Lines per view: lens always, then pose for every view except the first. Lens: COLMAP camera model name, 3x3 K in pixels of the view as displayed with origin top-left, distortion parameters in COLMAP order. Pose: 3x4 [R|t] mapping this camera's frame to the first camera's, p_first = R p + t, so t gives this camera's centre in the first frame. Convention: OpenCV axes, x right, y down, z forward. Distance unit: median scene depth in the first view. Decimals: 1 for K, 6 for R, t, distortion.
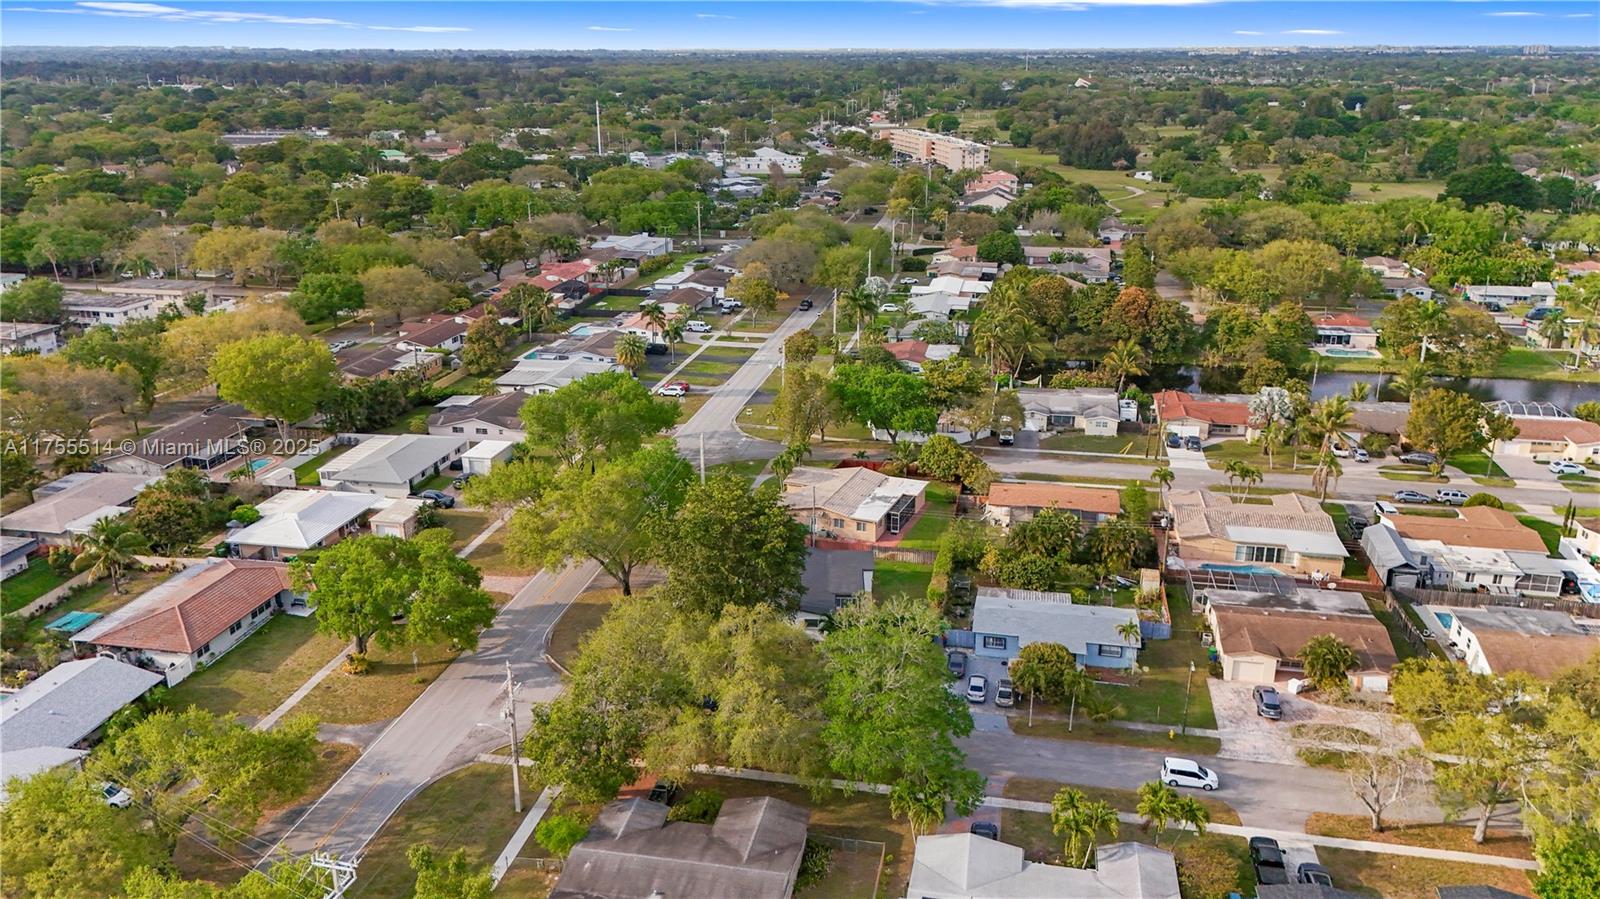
lens RADIAL K [[1191.3, 0, 806.0], [0, 1191.3, 448.9], [0, 0, 1]] dist [0.092991, -0.101420]
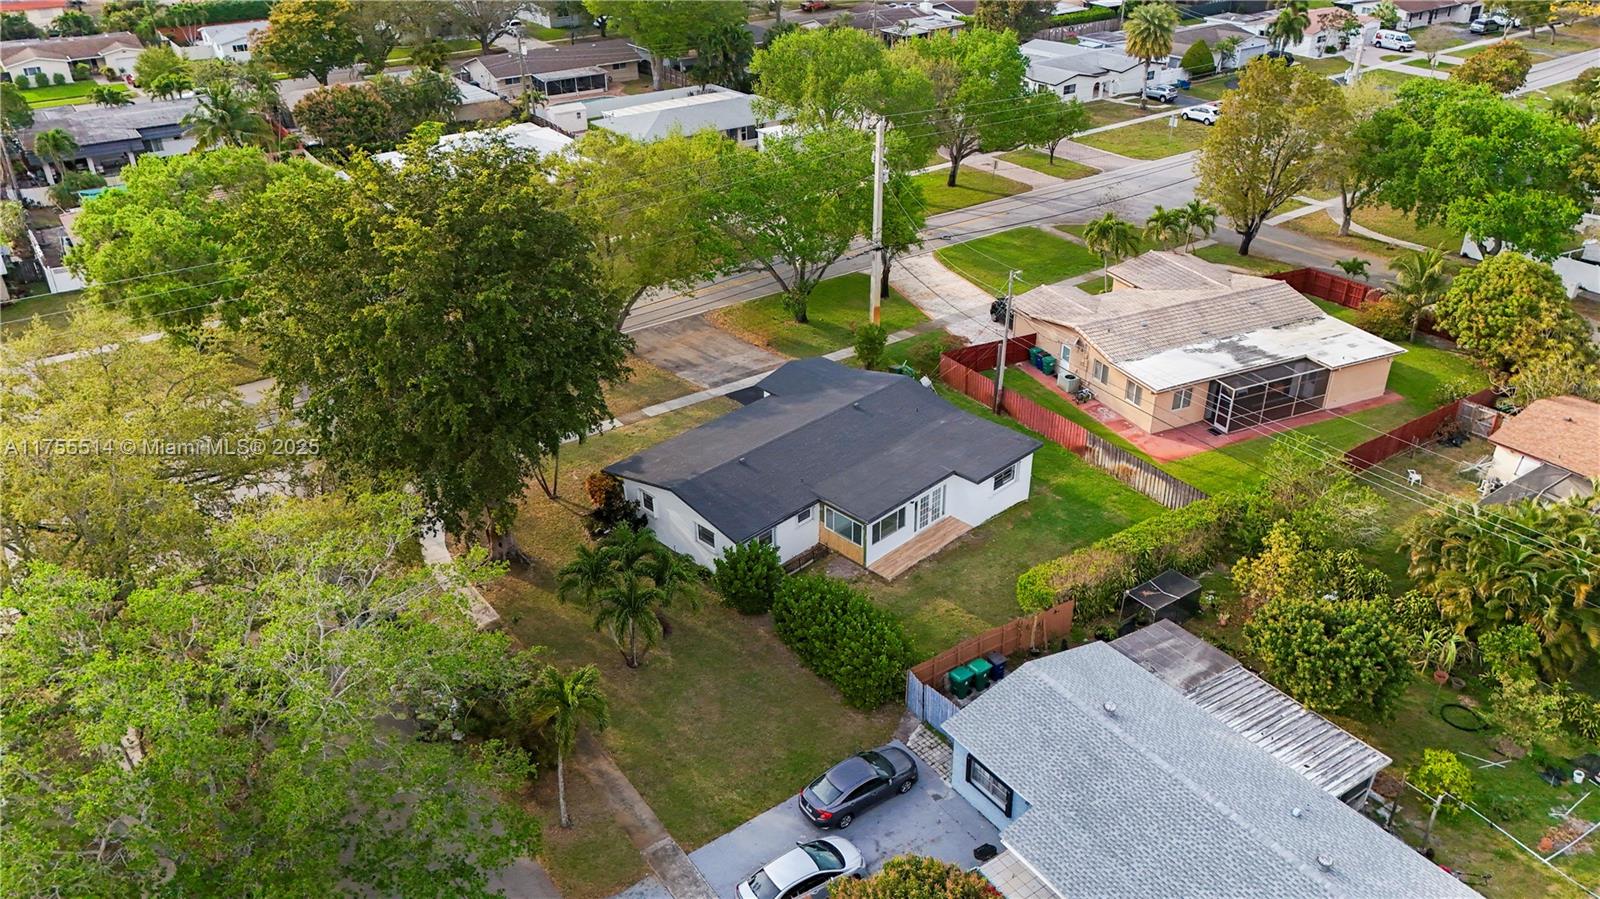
lens RADIAL K [[1191.3, 0, 806.0], [0, 1191.3, 448.9], [0, 0, 1]] dist [0.092991, -0.101420]
pose [[0.718731, 0.329393, -0.612312, 0.224127], [-0.209961, 0.942369, 0.260494, -0.006662], [0.662829, -0.058663, 0.746469, 0.528266]]
